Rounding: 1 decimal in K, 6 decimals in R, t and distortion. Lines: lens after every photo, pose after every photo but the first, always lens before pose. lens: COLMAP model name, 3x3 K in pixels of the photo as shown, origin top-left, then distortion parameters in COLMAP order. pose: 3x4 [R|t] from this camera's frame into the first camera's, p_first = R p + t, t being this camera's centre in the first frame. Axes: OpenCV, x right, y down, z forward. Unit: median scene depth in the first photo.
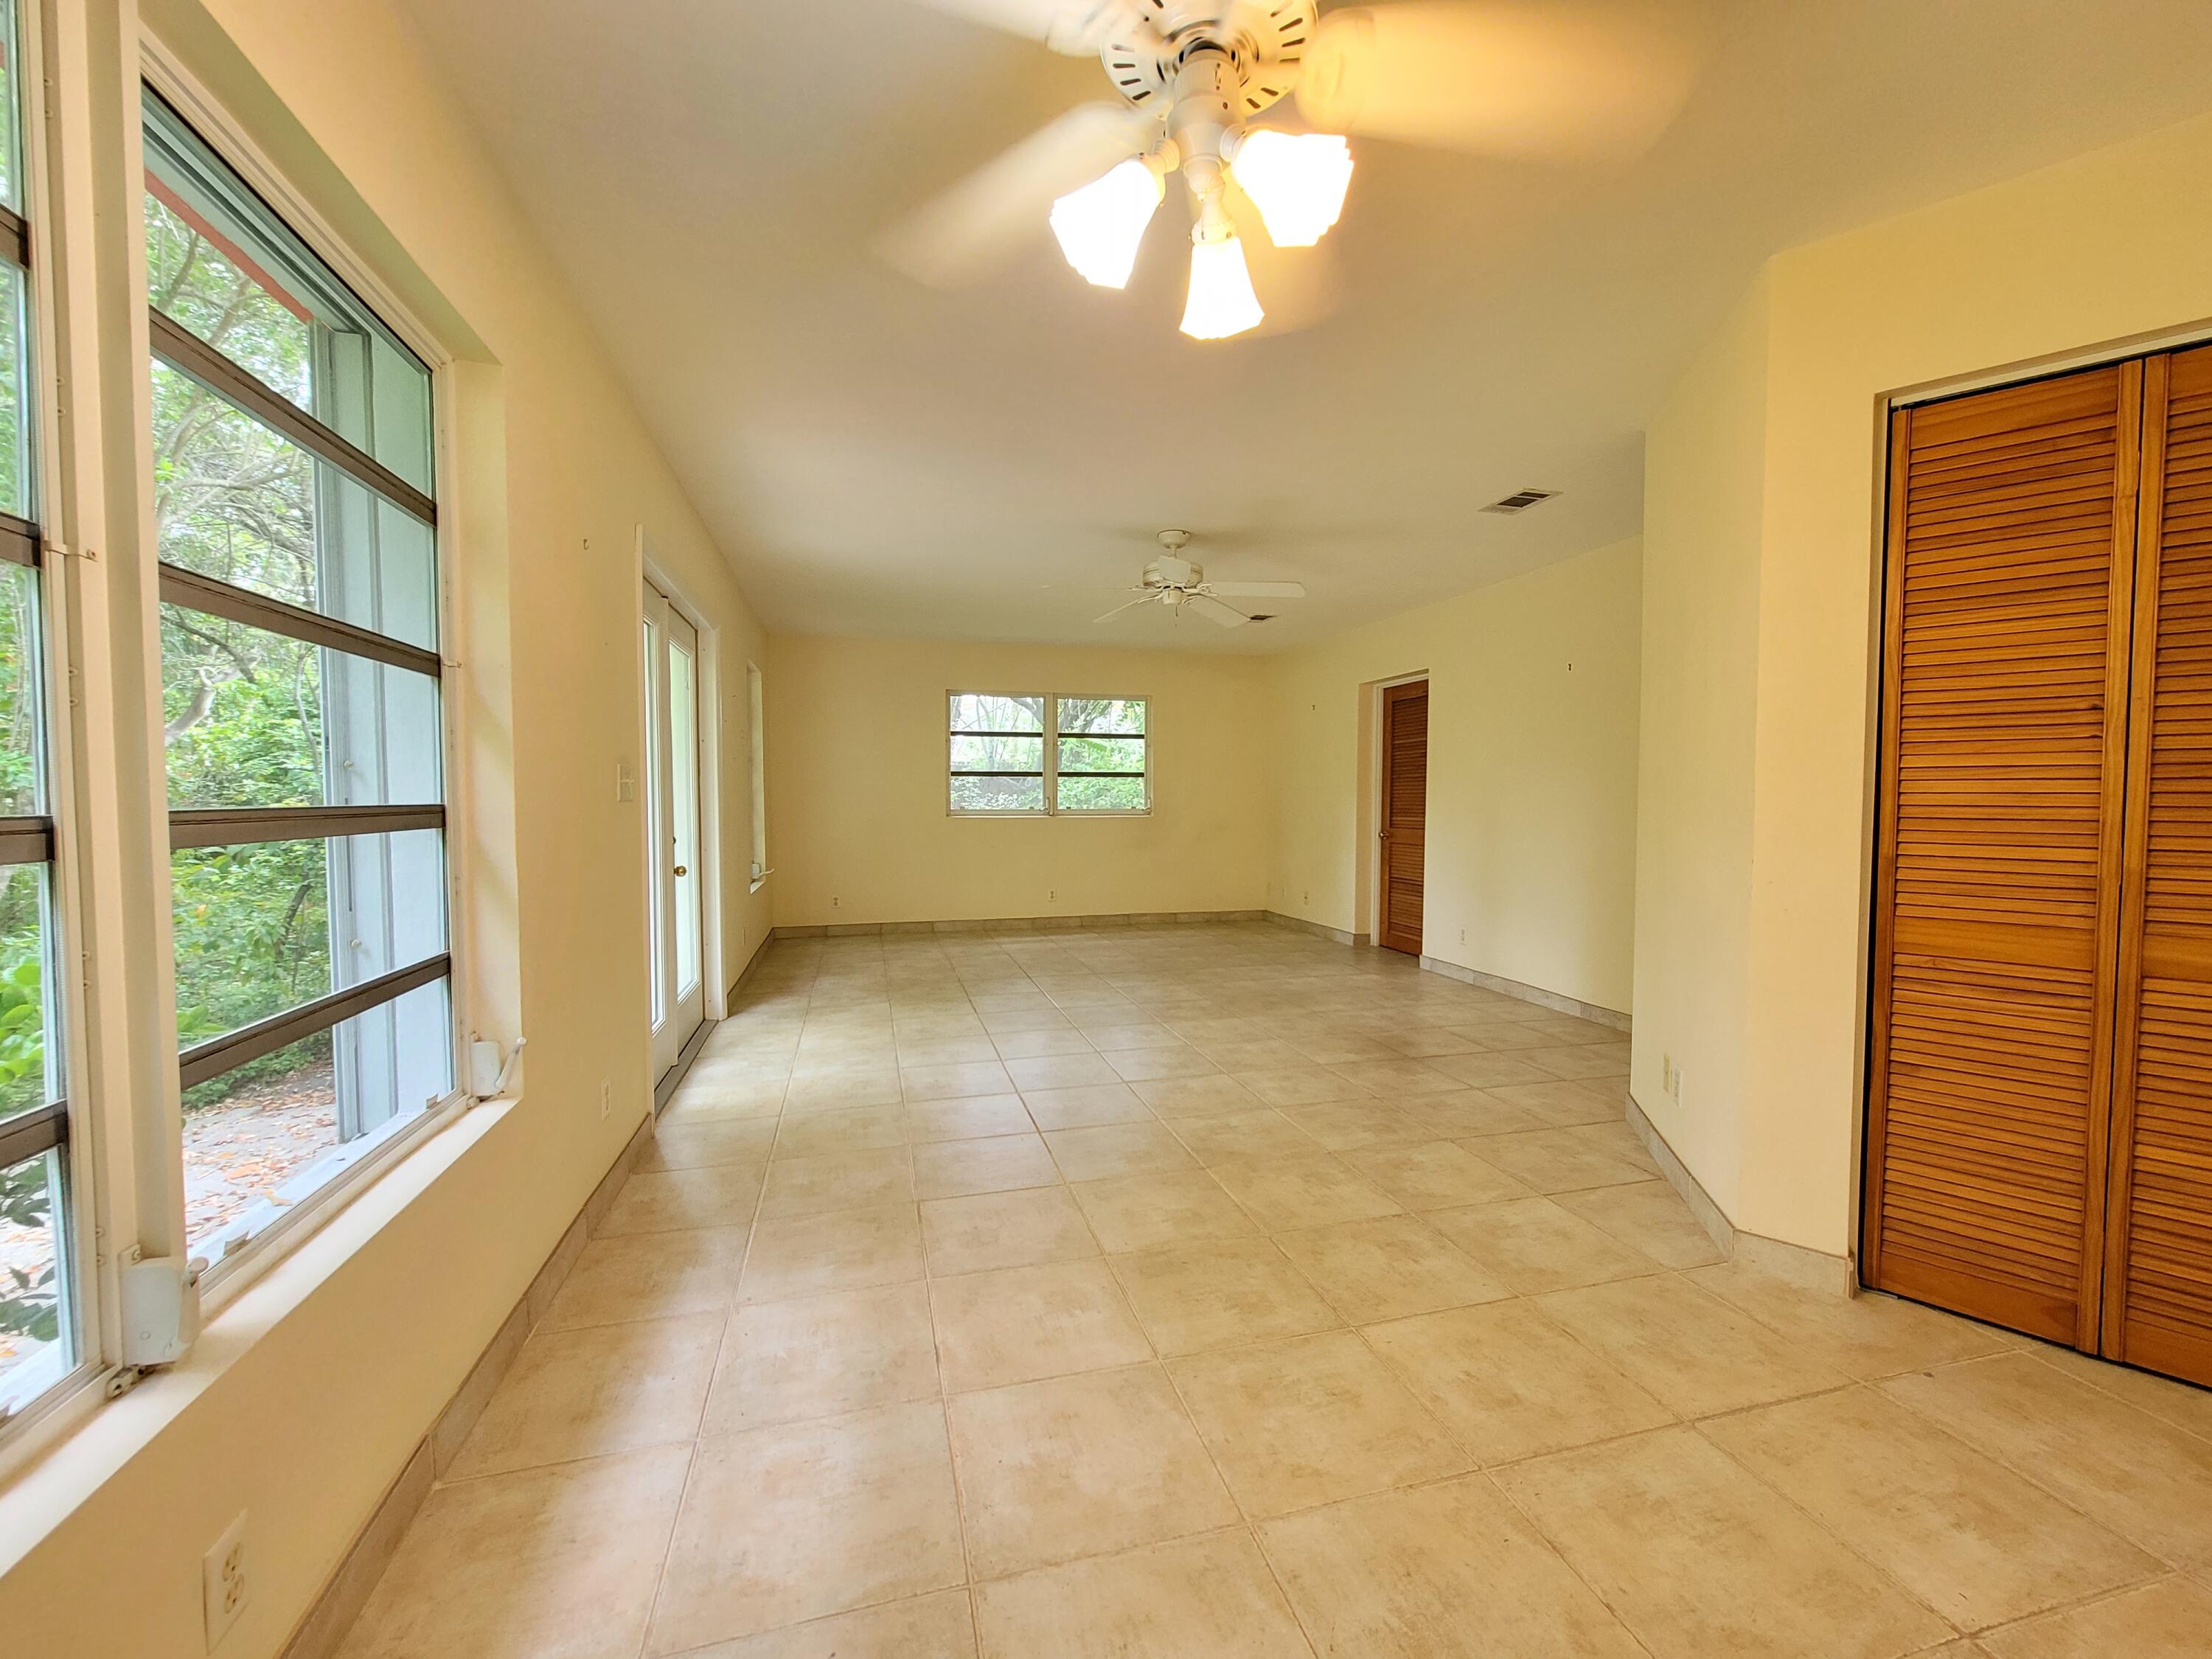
lens RADIAL K [[909.4, 0, 1107.8], [0, 909.4, 820.8], [0, 0, 1]] dist [-0.003737, 0.001676]
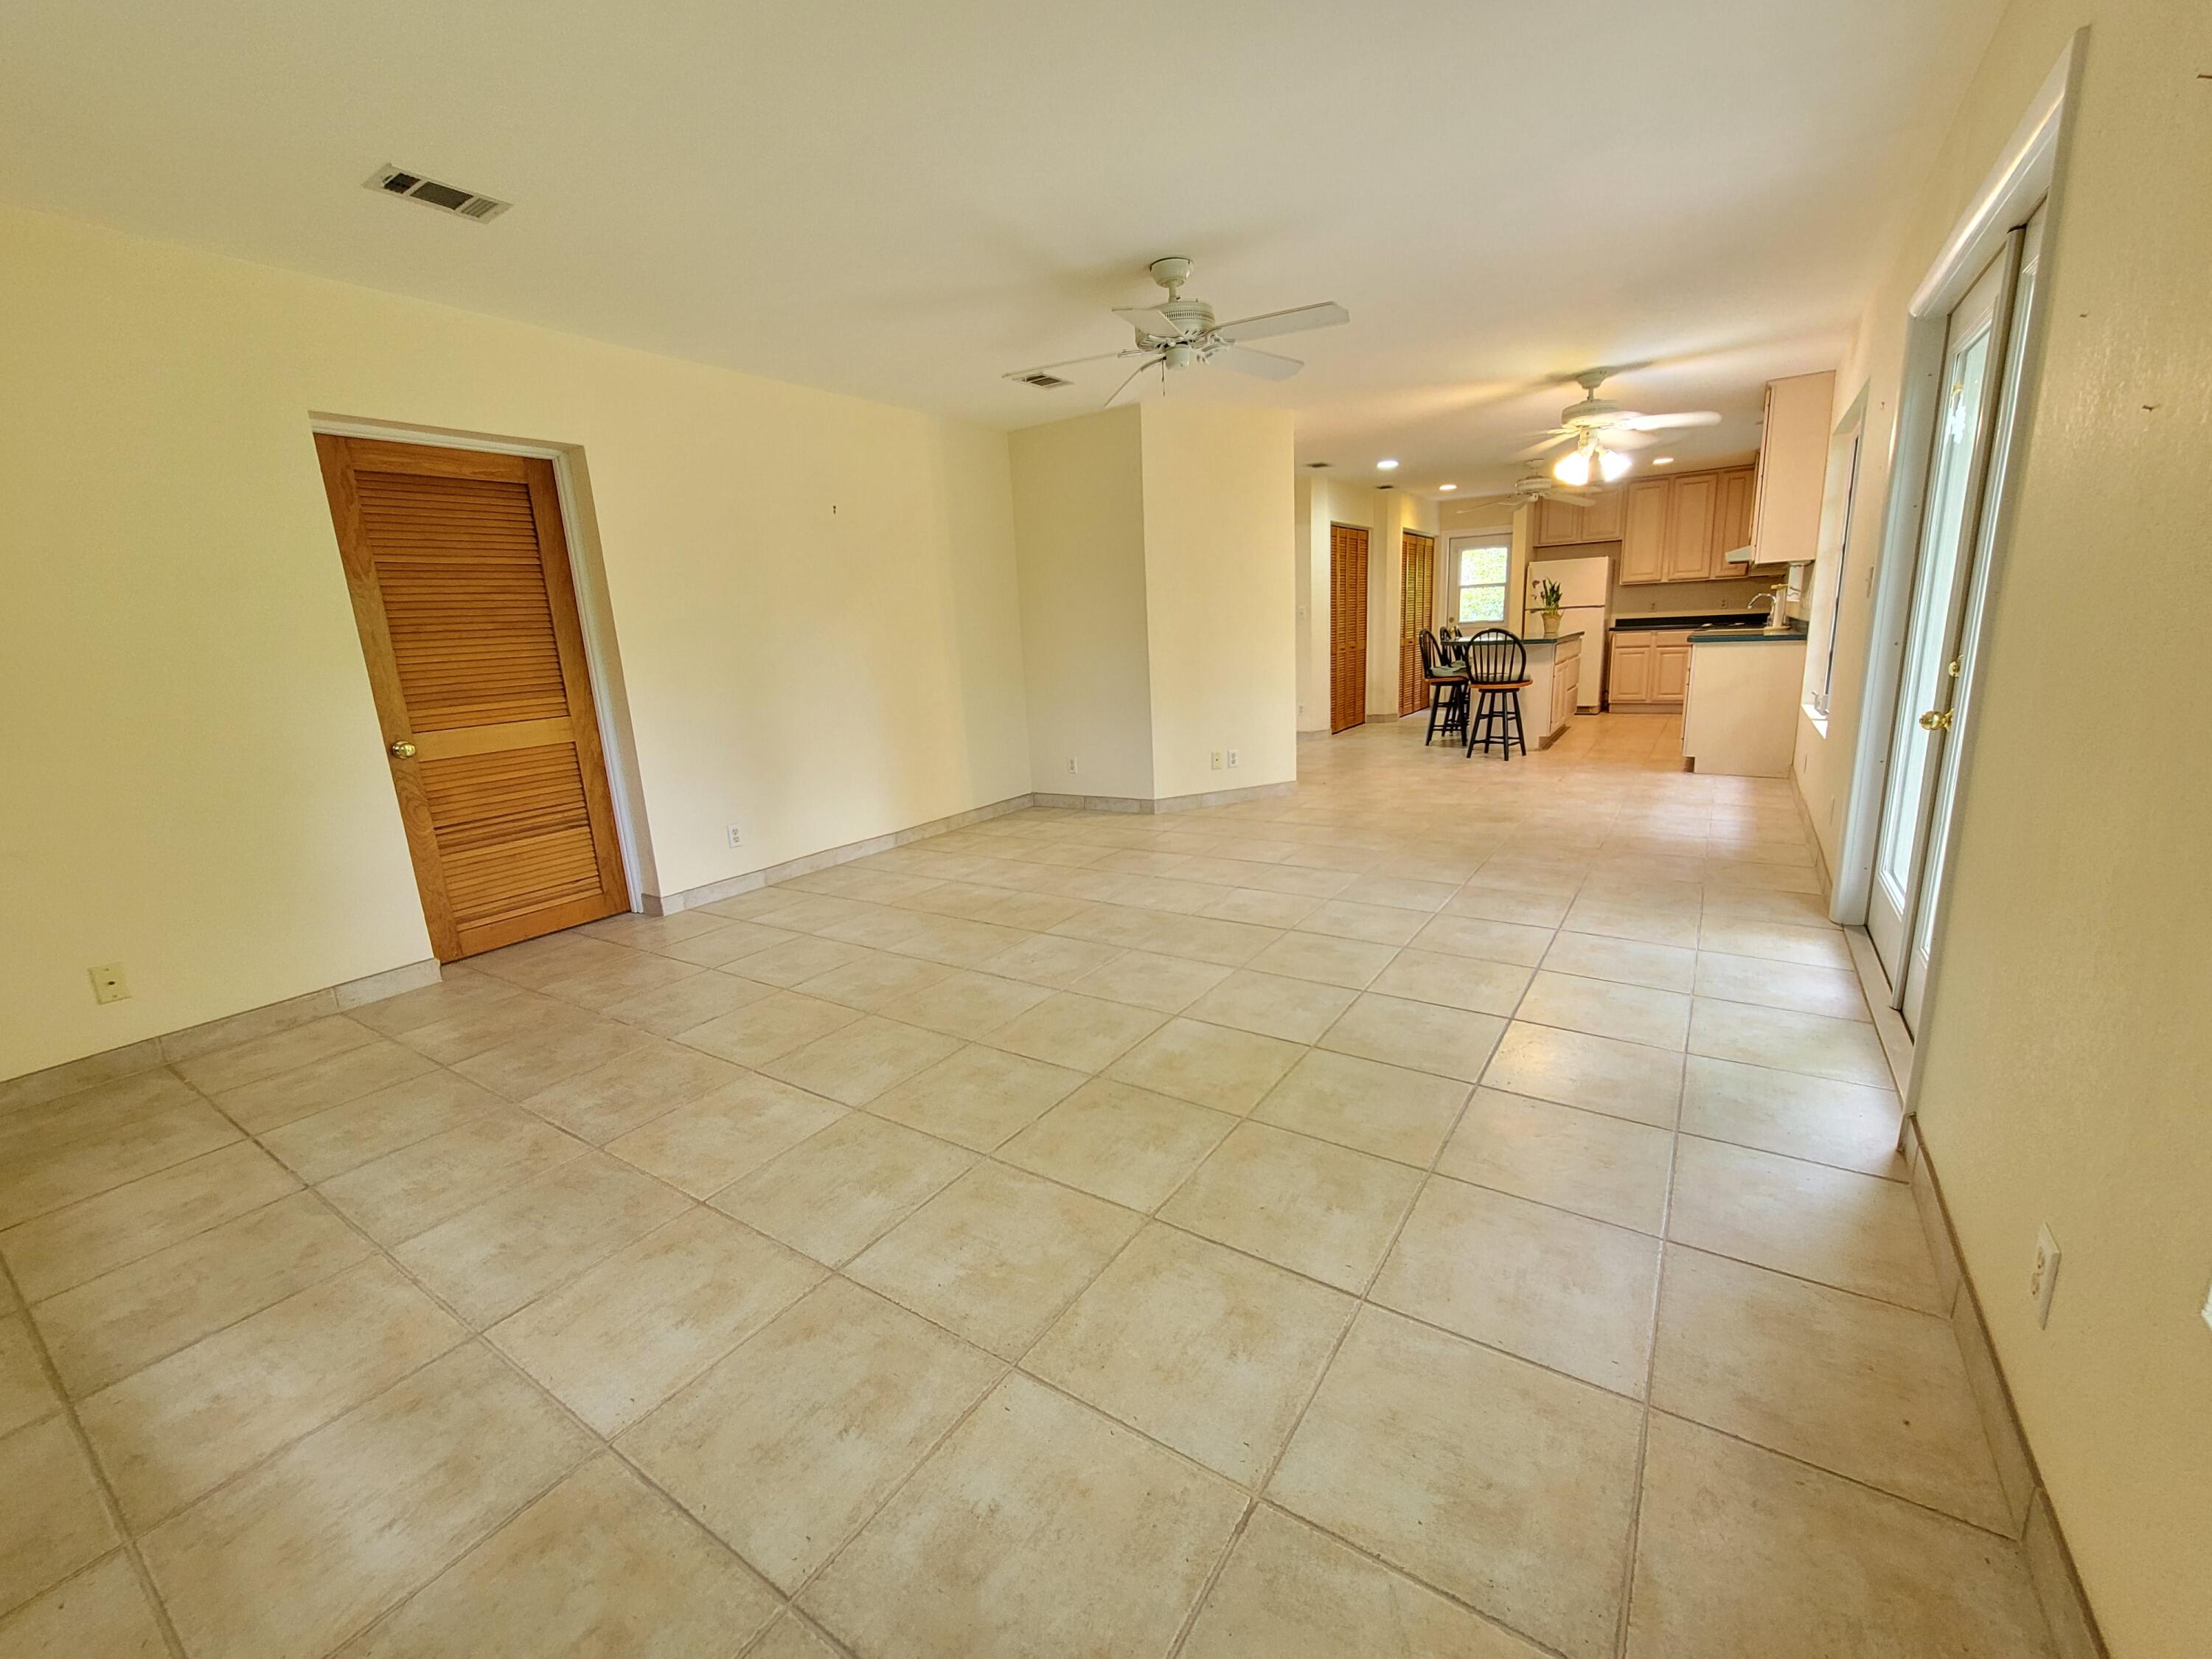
lens RADIAL K [[909.4, 0, 1107.7], [0, 909.4, 842.2], [0, 0, 1]] dist [-0.003737, 0.001676]
pose [[-0.651199, -0.144416, 0.745039, -1.163844], [0.071974, 0.965549, 0.250068, -0.116302], [-0.755486, 0.216468, -0.618371, 3.676855]]
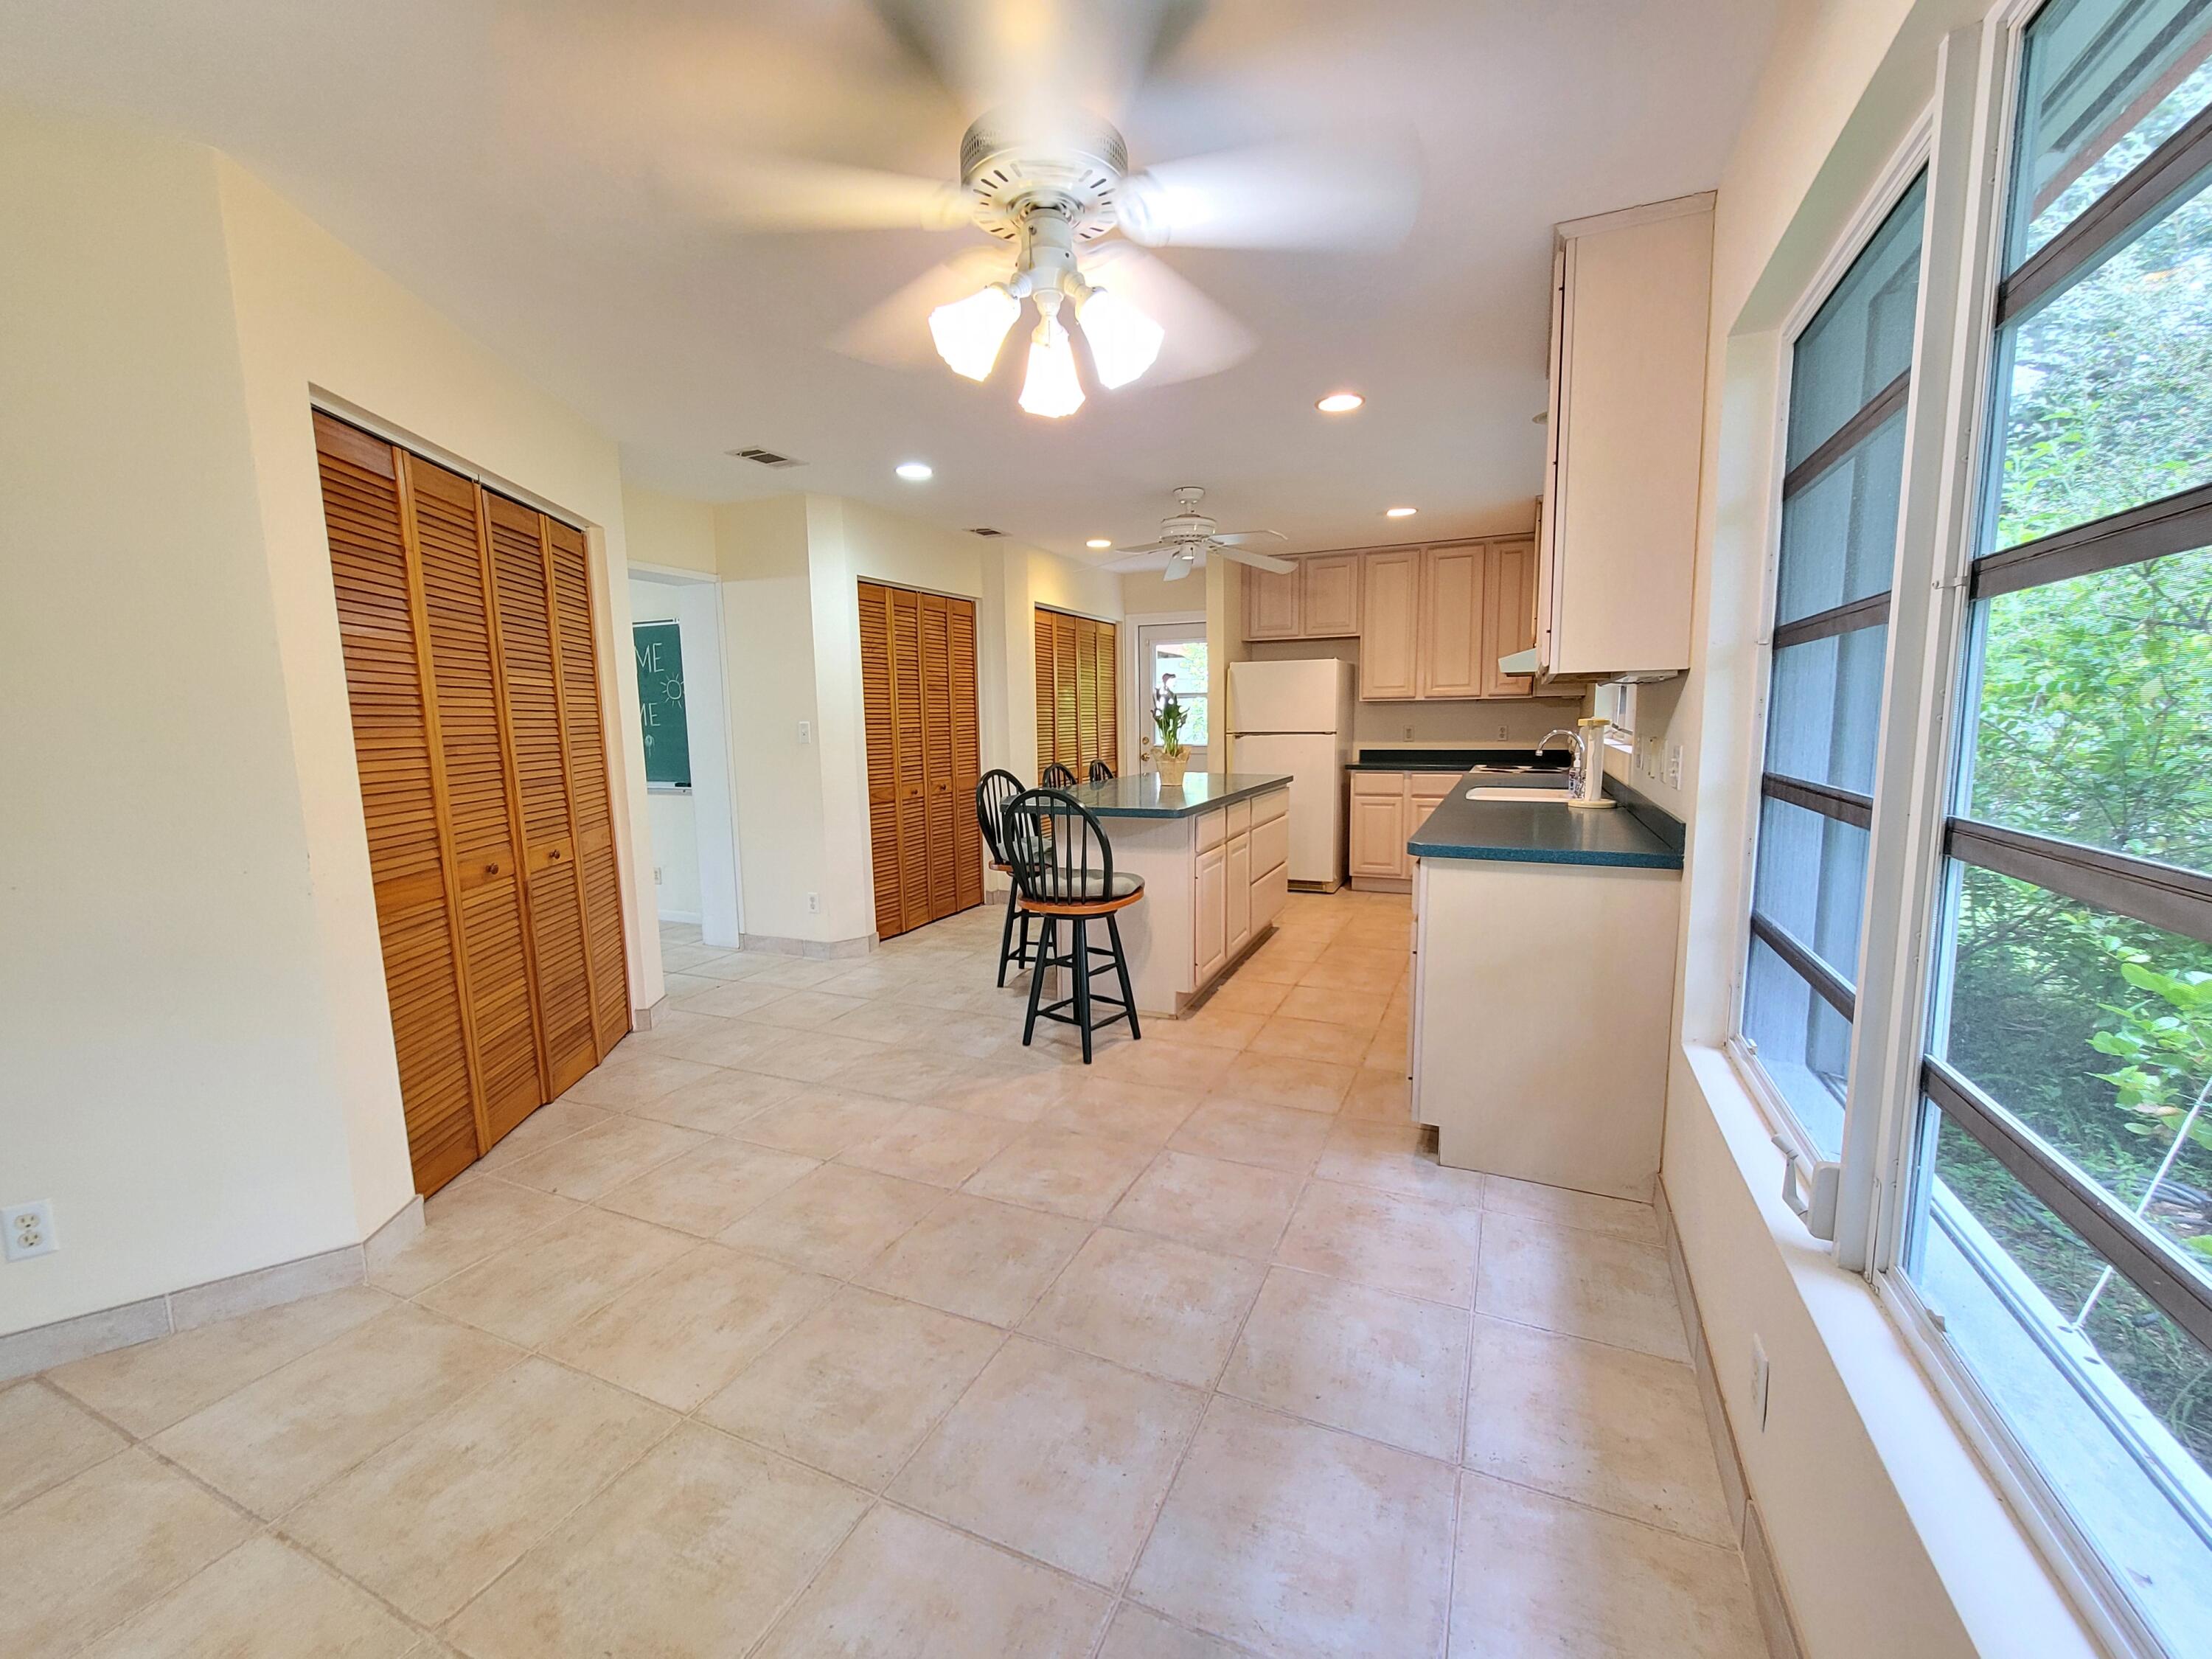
lens RADIAL K [[909.4, 0, 1106.9], [0, 909.4, 829.2], [0, 0, 1]] dist [-0.003737, 0.001676]
pose [[-0.763241, -0.069586, 0.642355, -0.515055], [0.035418, 0.988183, 0.149133, -0.096501], [-0.645142, 0.136575, -0.751757, 1.246022]]
